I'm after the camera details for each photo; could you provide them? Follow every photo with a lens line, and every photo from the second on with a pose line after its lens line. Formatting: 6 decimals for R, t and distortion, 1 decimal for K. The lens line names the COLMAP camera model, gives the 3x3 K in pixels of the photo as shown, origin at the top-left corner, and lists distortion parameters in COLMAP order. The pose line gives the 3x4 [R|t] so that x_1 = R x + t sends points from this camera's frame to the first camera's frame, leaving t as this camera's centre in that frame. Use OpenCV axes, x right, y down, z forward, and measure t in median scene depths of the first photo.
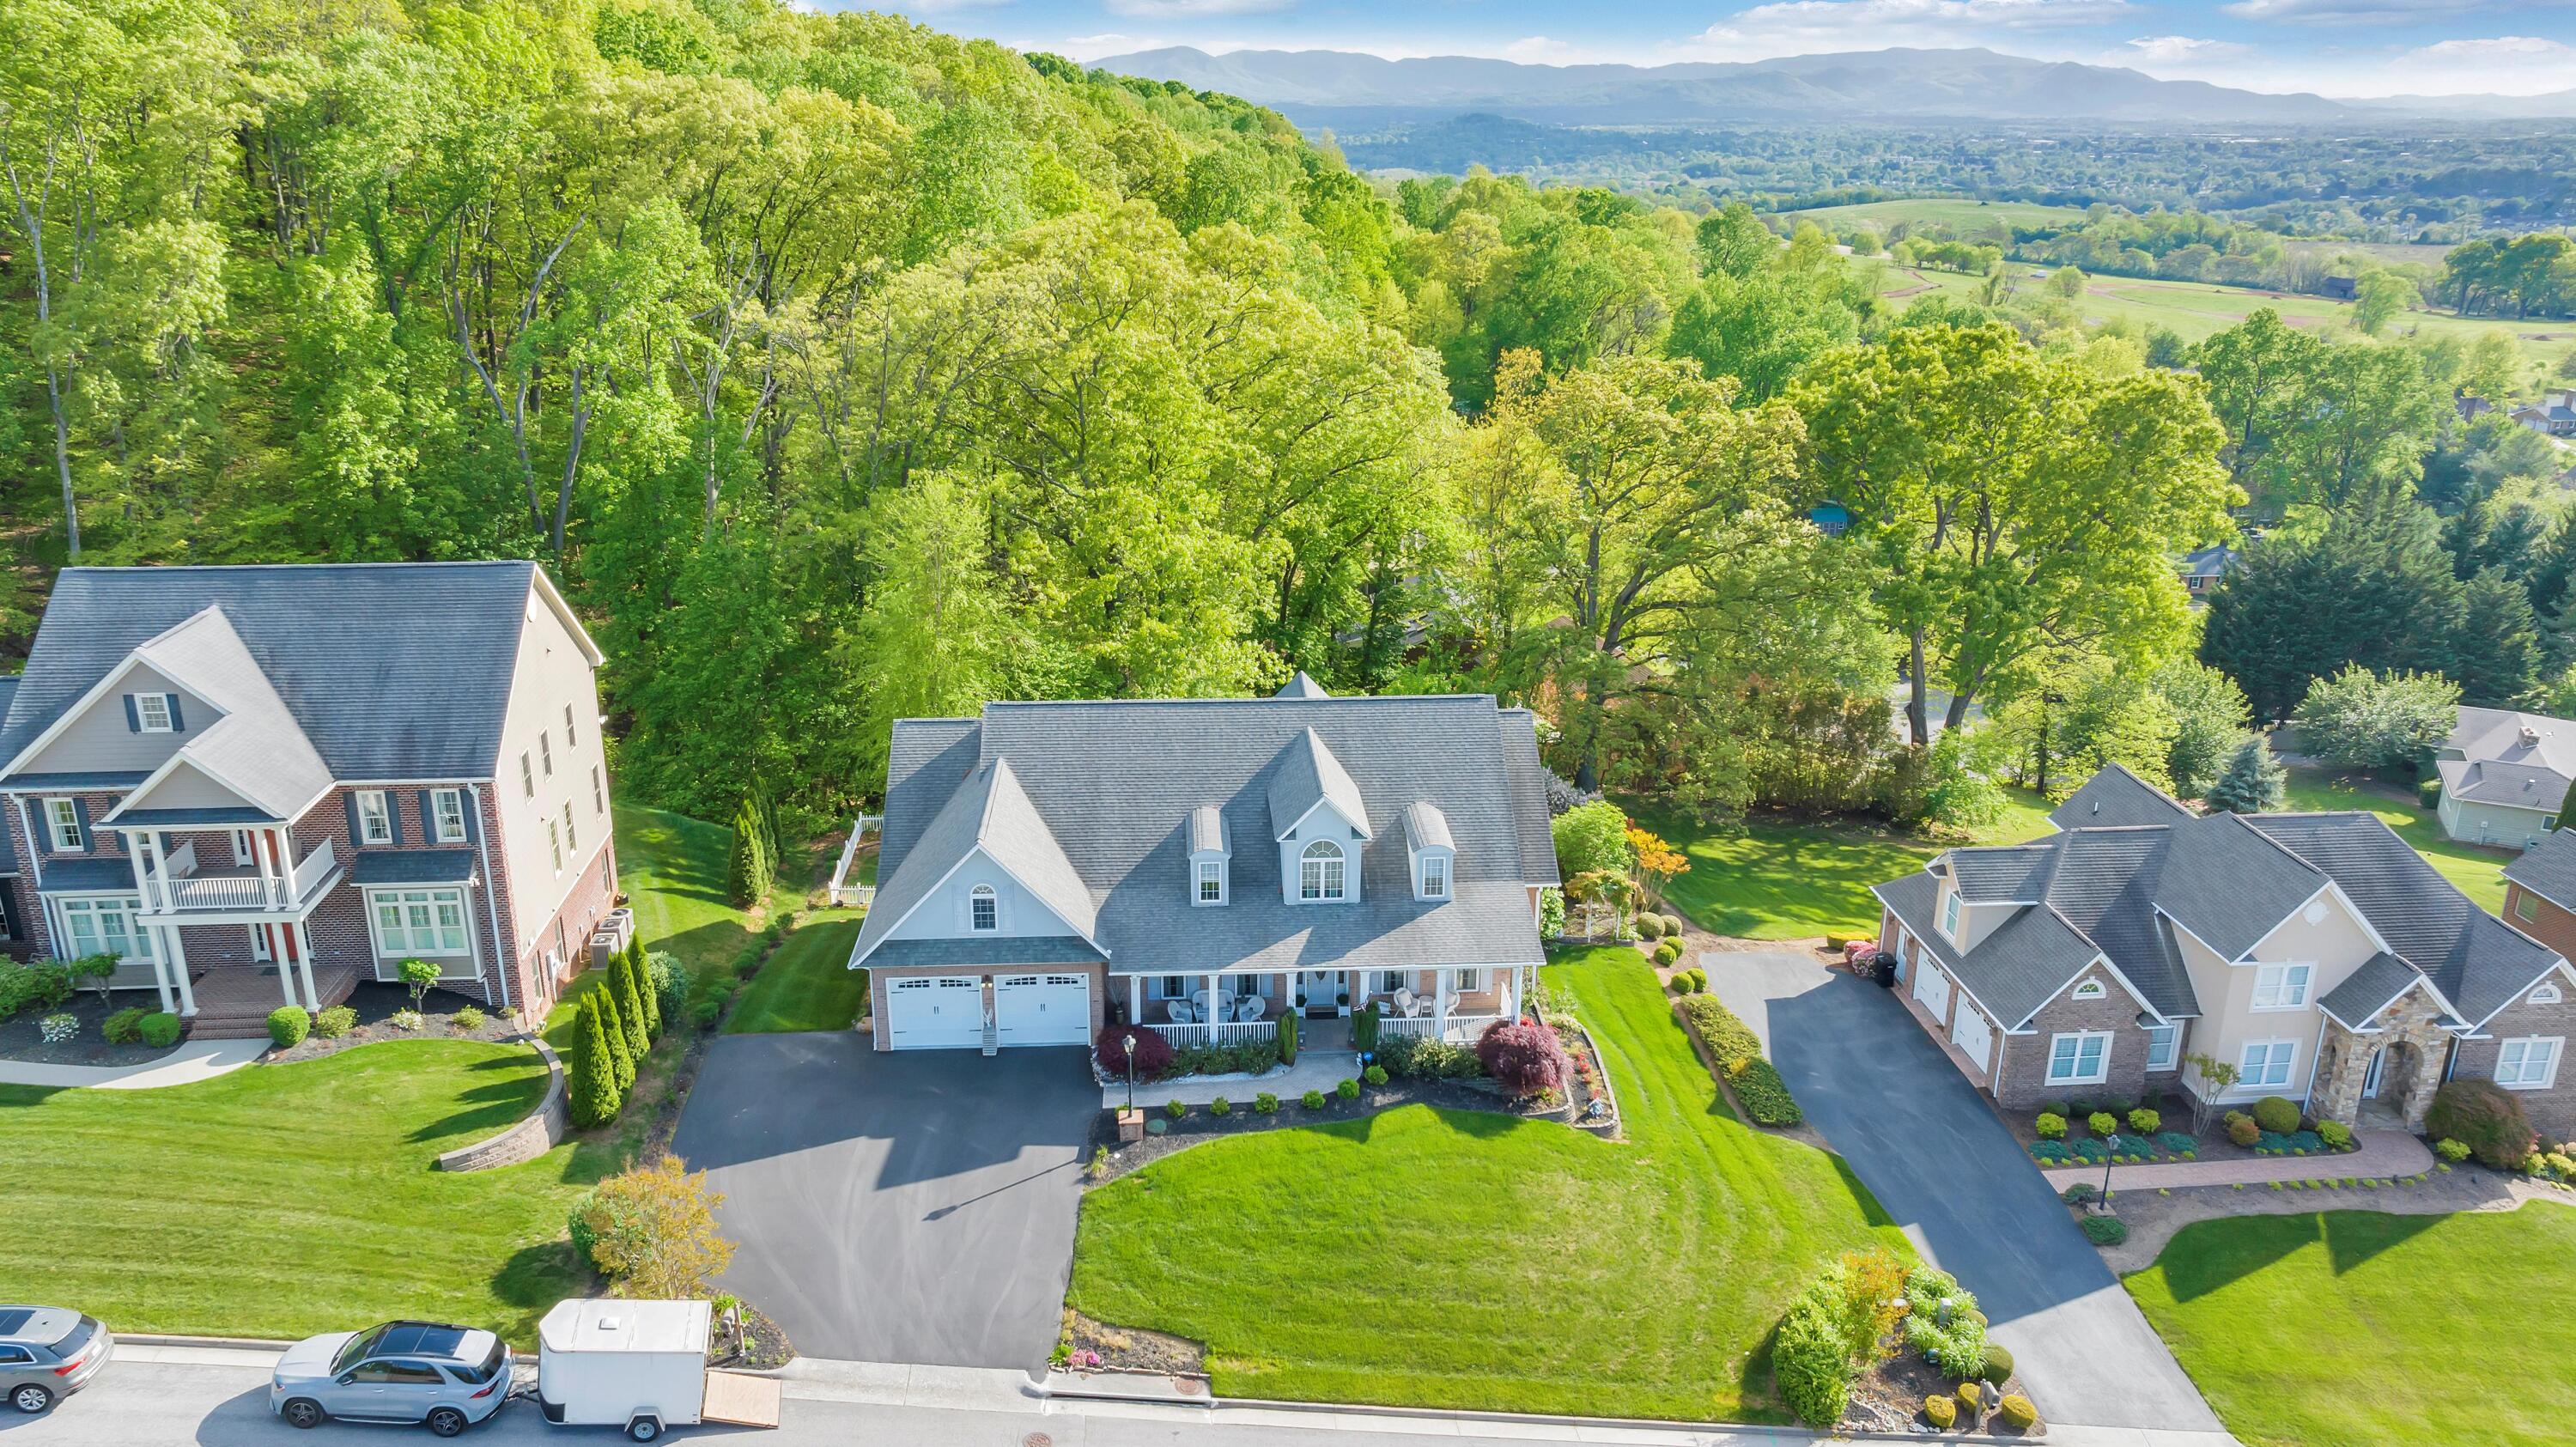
lens RADIAL K [[1815.6, 0, 1288.0], [0, 1815.6, 723.5], [0, 0, 1]] dist [-0.027612, 0.036444]
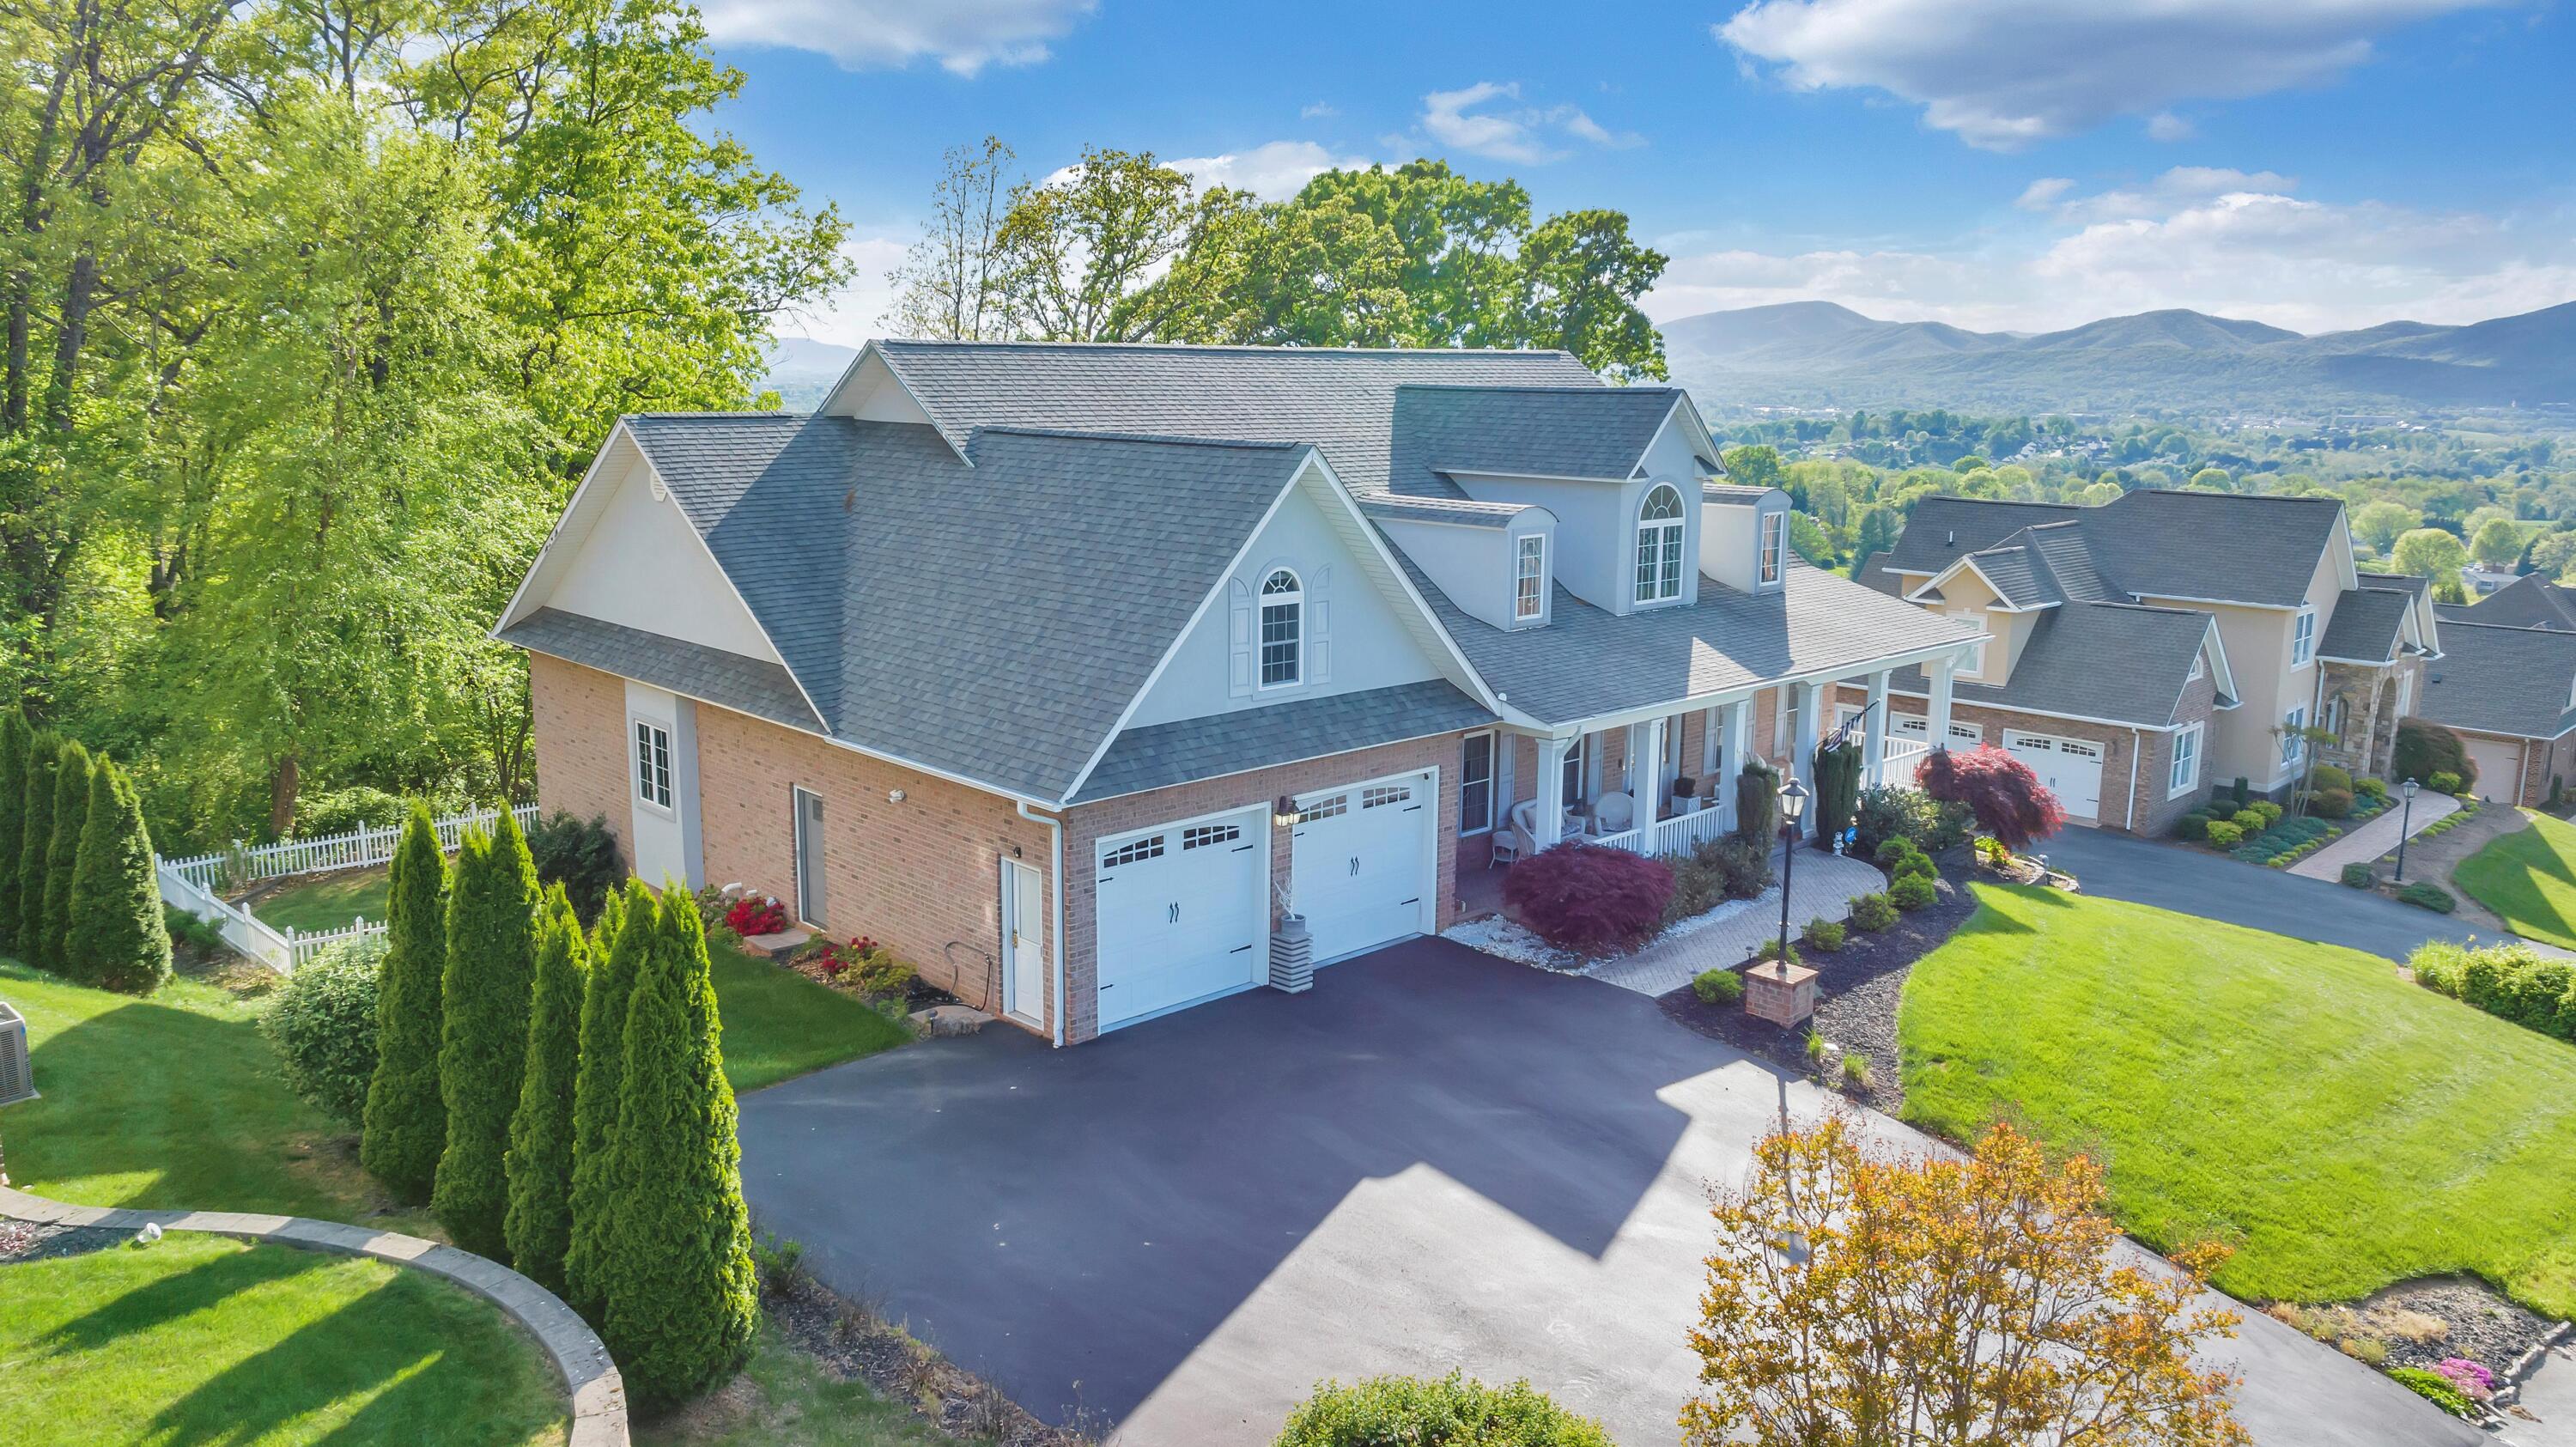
lens RADIAL K [[1838.3, 0, 1288.0], [0, 1838.3, 723.5], [0, 0, 1]] dist [-0.035632, 0.036776]
pose [[0.769345, -0.120855, 0.627297, -0.442951], [0.198557, 0.978545, -0.054992, 0.148379], [-0.607193, 0.166862, 0.776836, 0.672666]]
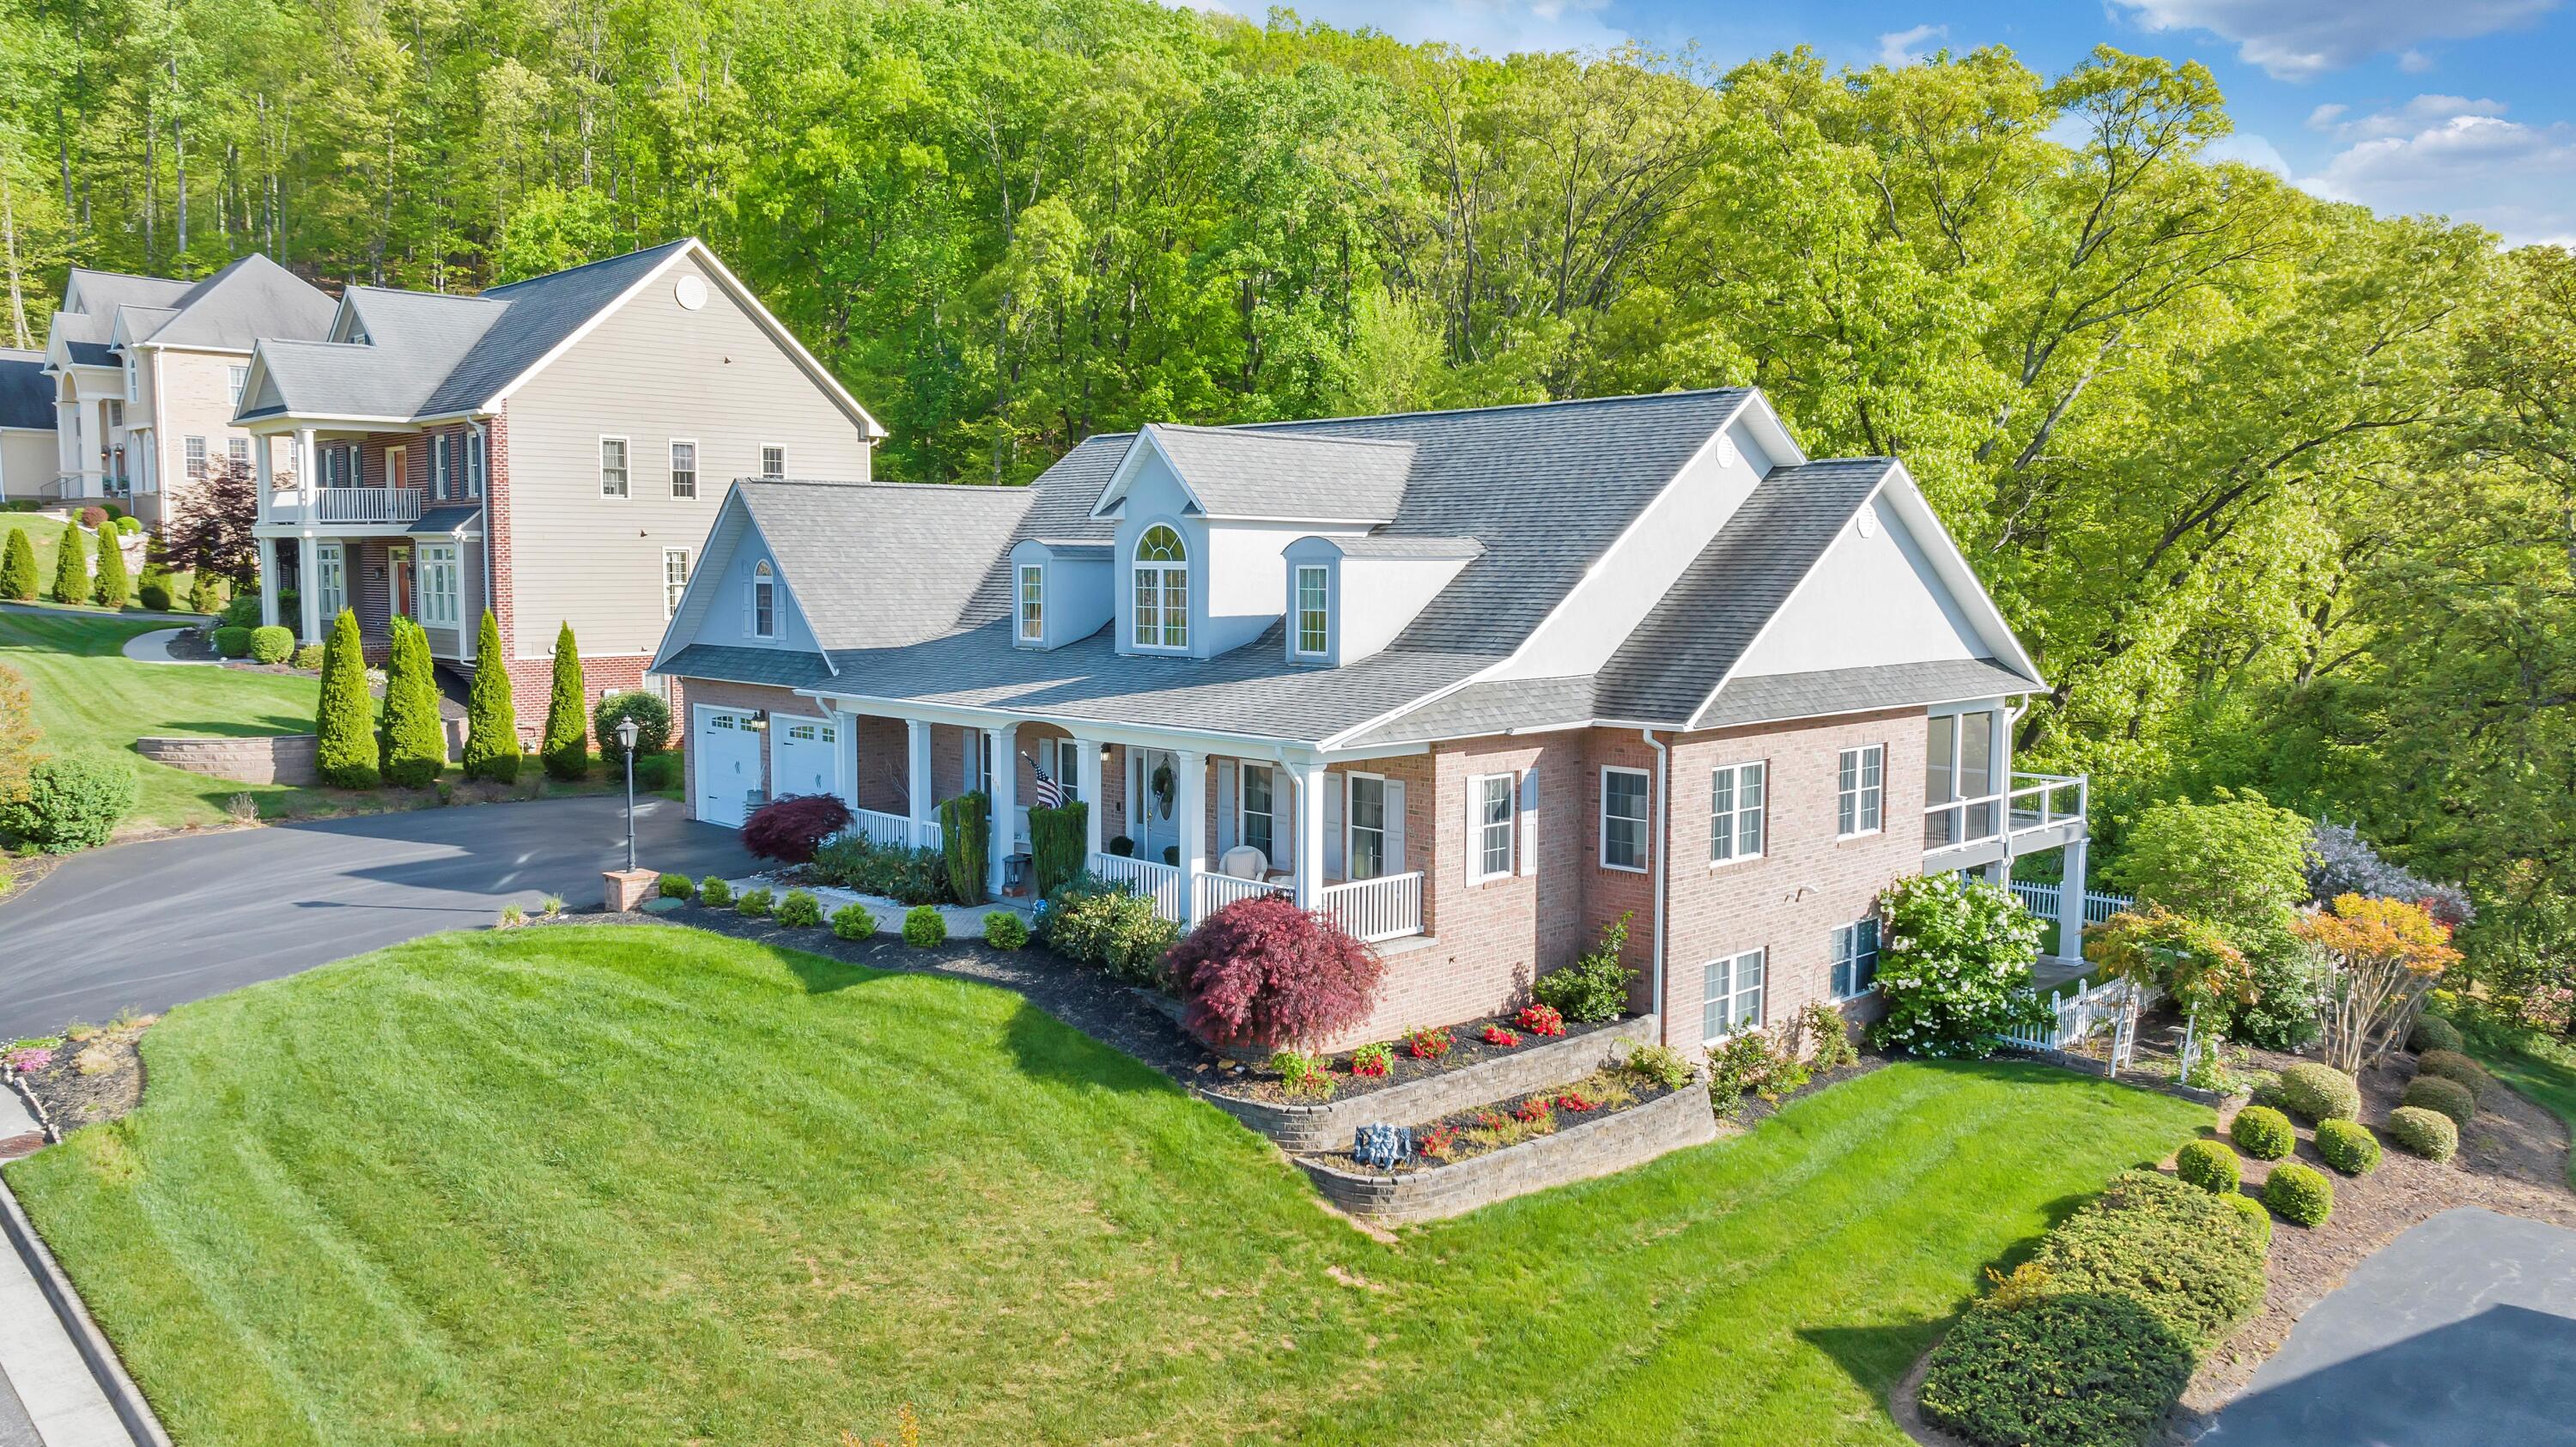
lens RADIAL K [[1838.3, 0, 1288.0], [0, 1838.3, 723.5], [0, 0, 1]] dist [-0.035632, 0.036776]
pose [[0.653681, 0.064351, -0.754030, 0.464195], [-0.242983, 0.961469, -0.128592, 0.185563], [0.716701, 0.267274, 0.644130, 0.724992]]
